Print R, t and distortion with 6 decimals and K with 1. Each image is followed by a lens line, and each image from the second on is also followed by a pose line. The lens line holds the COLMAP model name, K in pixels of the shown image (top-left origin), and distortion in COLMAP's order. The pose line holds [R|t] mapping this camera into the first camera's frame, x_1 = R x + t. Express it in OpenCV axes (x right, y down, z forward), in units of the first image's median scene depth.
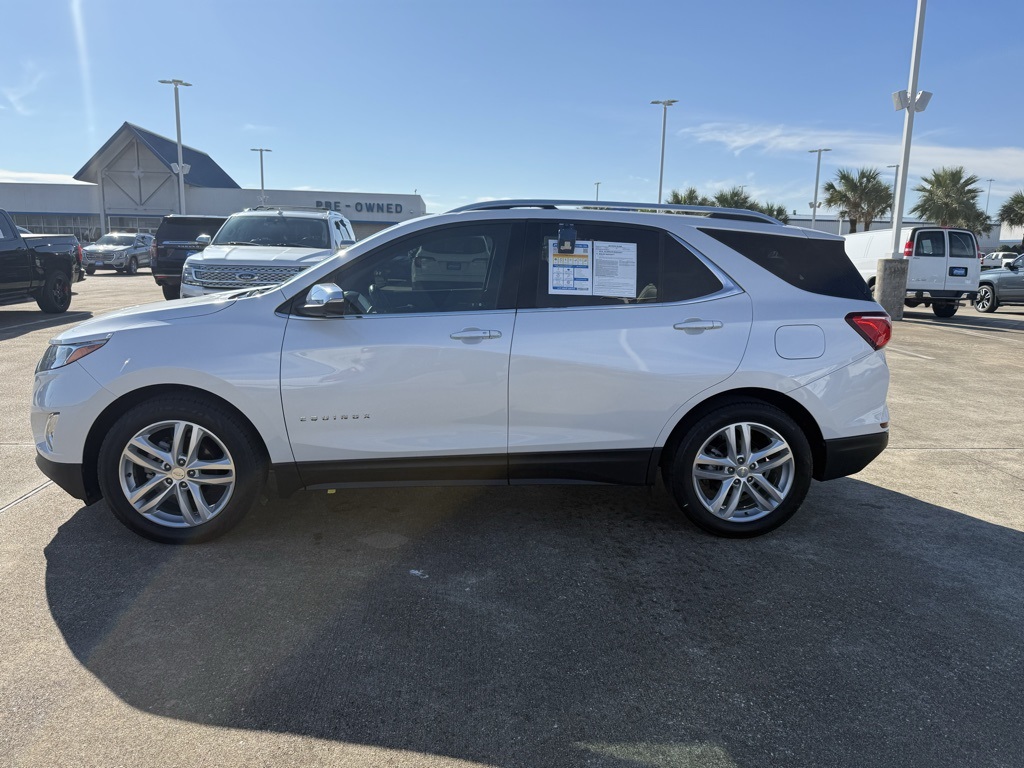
lens RADIAL K [[719.6, 0, 505.9], [0, 719.6, 382.4], [0, 0, 1]] dist [0.027202, -0.035221]
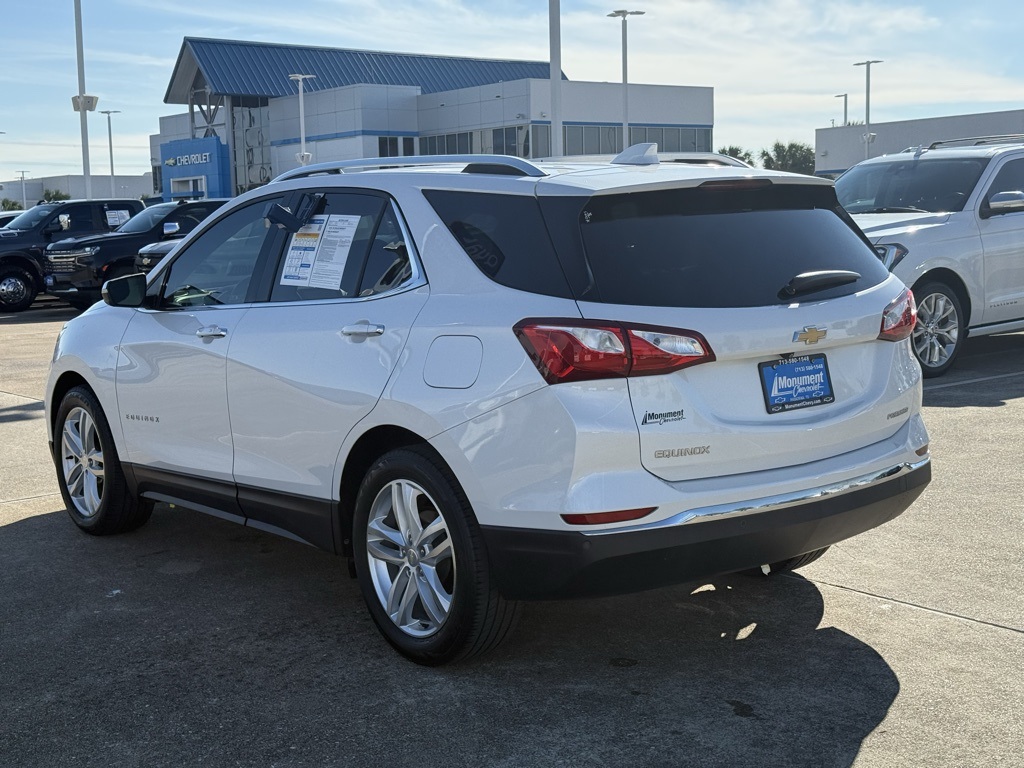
lens RADIAL K [[1436.5, 0, 506.0], [0, 1436.5, 384.8], [0, 0, 1]] dist [0.126982, 0.000000]
pose [[0.557114, 0.060558, -0.828225, 1.471616], [-0.114910, 0.993365, -0.004663, -0.035303], [0.822448, 0.097769, 0.560376, 0.332343]]
